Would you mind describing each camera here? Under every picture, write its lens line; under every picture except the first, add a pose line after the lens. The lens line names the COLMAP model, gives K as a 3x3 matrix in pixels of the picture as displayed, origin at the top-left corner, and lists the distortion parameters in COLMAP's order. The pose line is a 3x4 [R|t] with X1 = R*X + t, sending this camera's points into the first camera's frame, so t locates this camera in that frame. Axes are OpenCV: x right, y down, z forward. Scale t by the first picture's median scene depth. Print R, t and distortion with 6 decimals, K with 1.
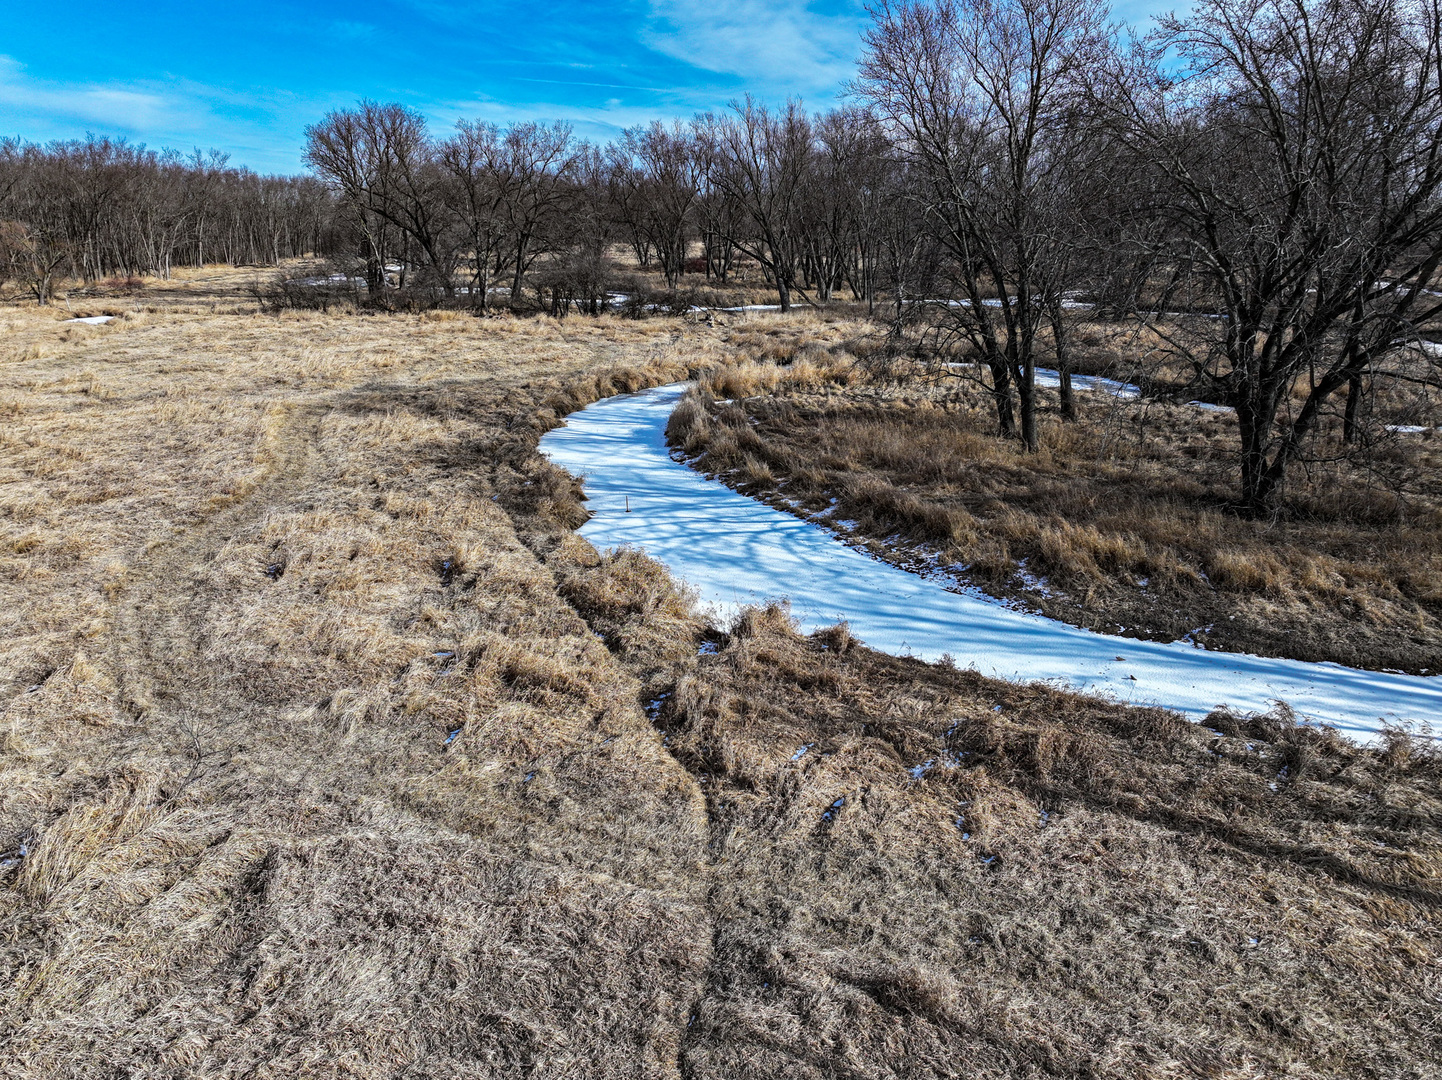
lens RADIAL K [[1018.8, 0, 729.3], [0, 1018.8, 536.9], [0, 0, 1]] dist [0.000635, 0.004282]
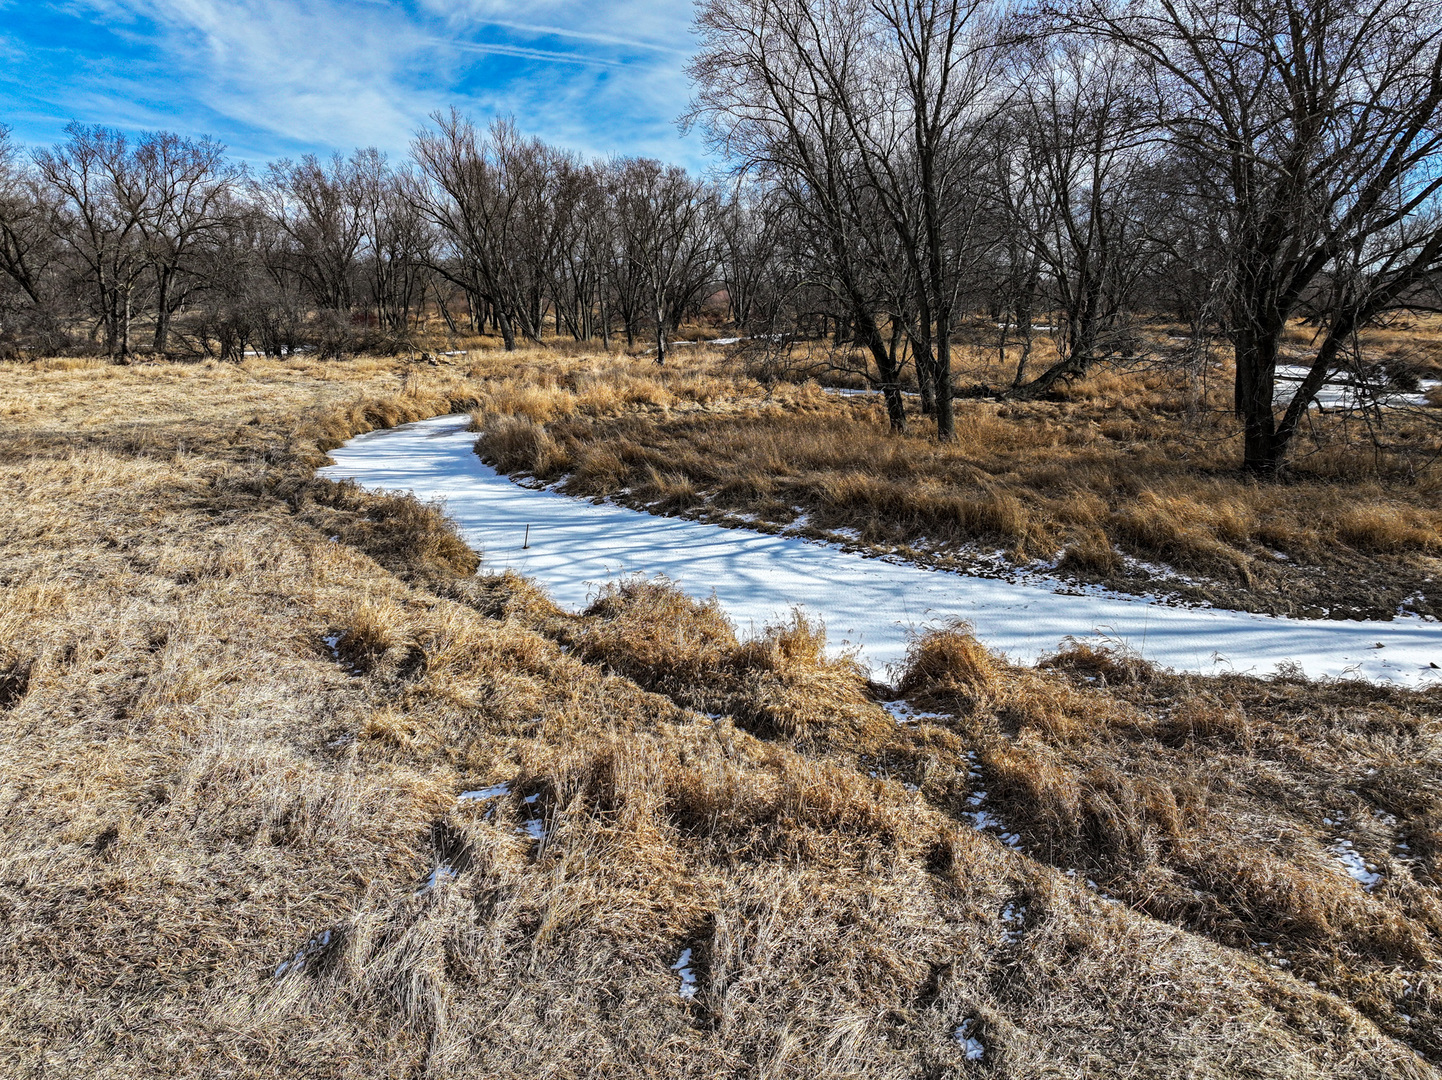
lens RADIAL K [[1018.8, 0, 729.3], [0, 1018.8, 536.9], [0, 0, 1]] dist [0.000635, 0.004282]
pose [[0.938950, -0.086628, 0.332968, -0.203375], [0.109474, 0.992709, -0.050438, 0.018169], [-0.326171, 0.083810, 0.941588, 0.303349]]
